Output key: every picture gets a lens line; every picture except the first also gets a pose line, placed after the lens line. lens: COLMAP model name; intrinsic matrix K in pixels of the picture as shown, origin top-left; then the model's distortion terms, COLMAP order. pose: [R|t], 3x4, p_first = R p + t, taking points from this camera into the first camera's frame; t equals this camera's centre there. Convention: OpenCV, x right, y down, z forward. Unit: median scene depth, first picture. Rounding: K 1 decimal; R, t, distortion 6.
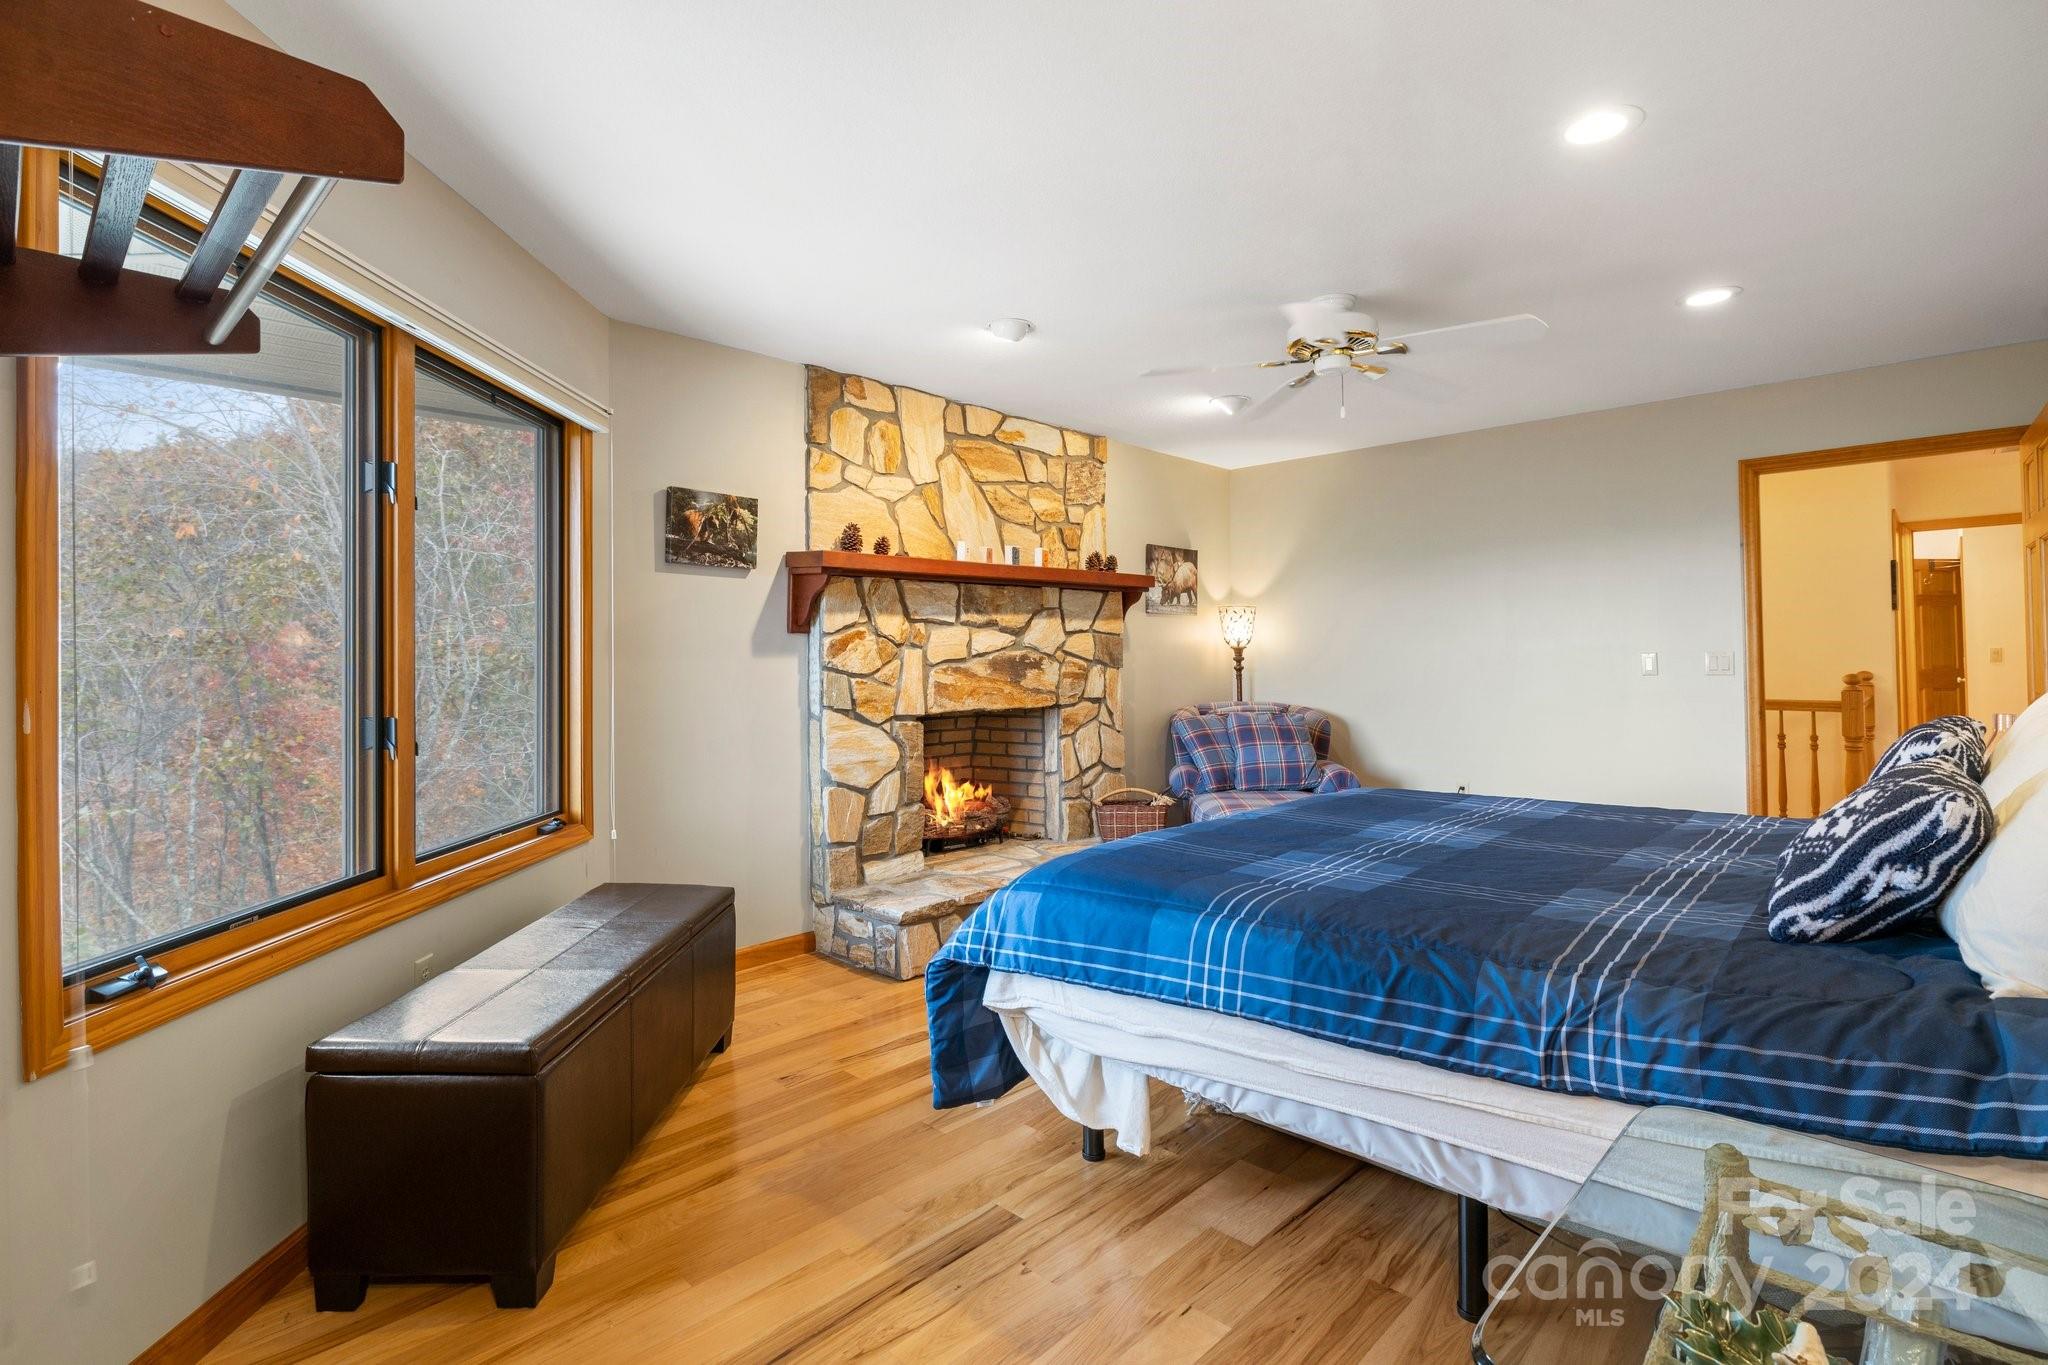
lens RADIAL K [[994.0, 0, 1023.5], [0, 994.0, 672.3], [0, 0, 1]] dist [-0.000769, 0.001545]
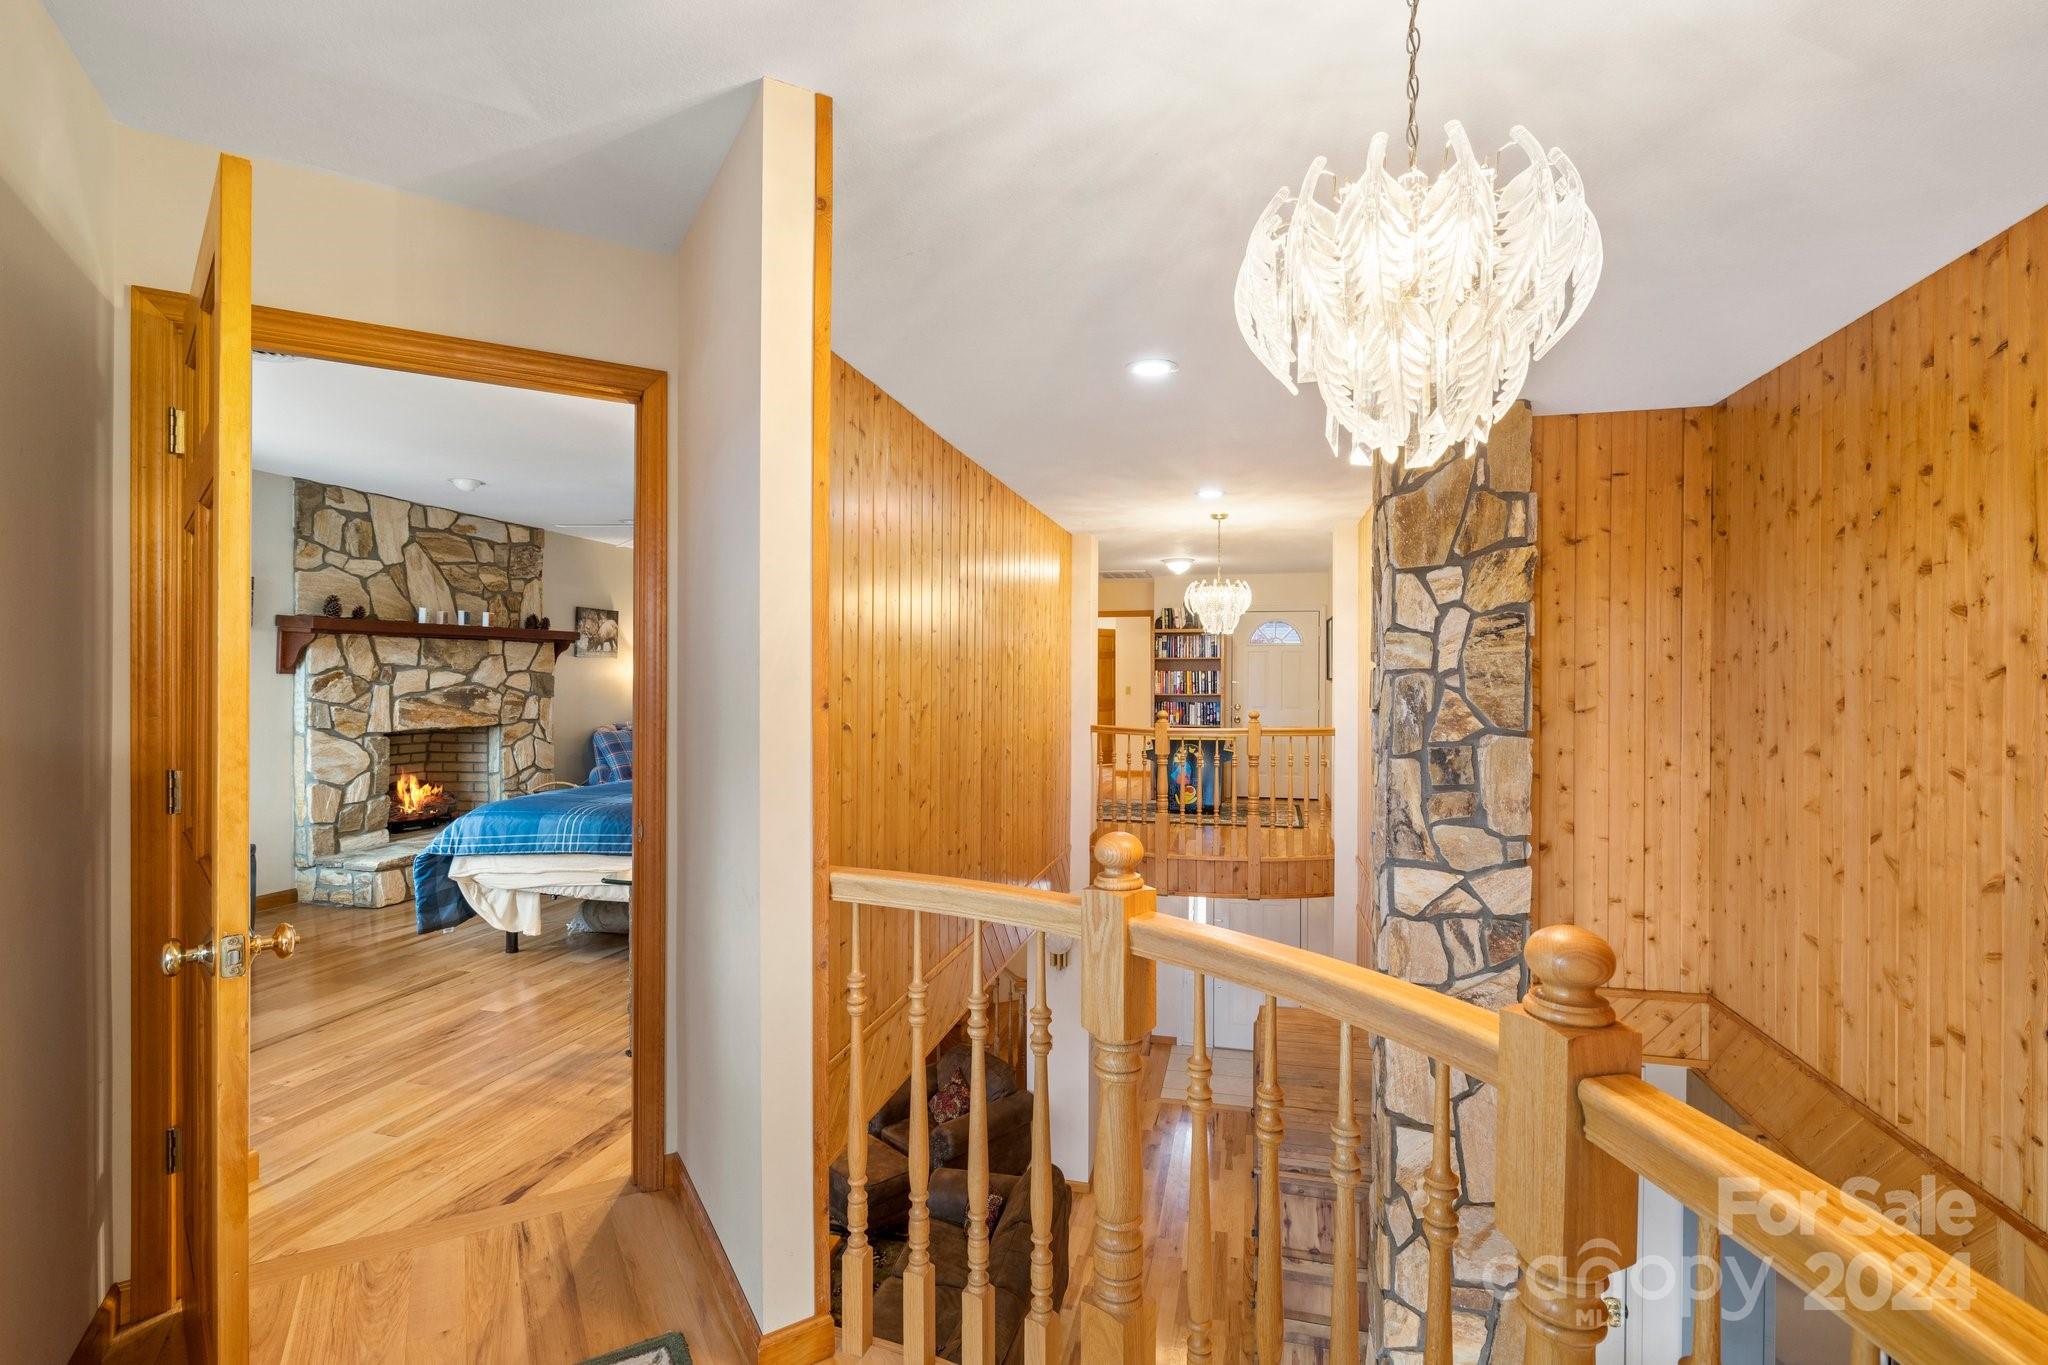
lens RADIAL K [[965.3, 0, 1024.0], [0, 965.3, 682.5], [0, 0, 1]] dist [0.002183, 0.000927]
pose [[0.865982, 0.013937, 0.499880, -0.008156], [-0.009400, 0.999889, -0.011593, -0.019801], [-0.499986, 0.005341, 0.866017, -0.628837]]
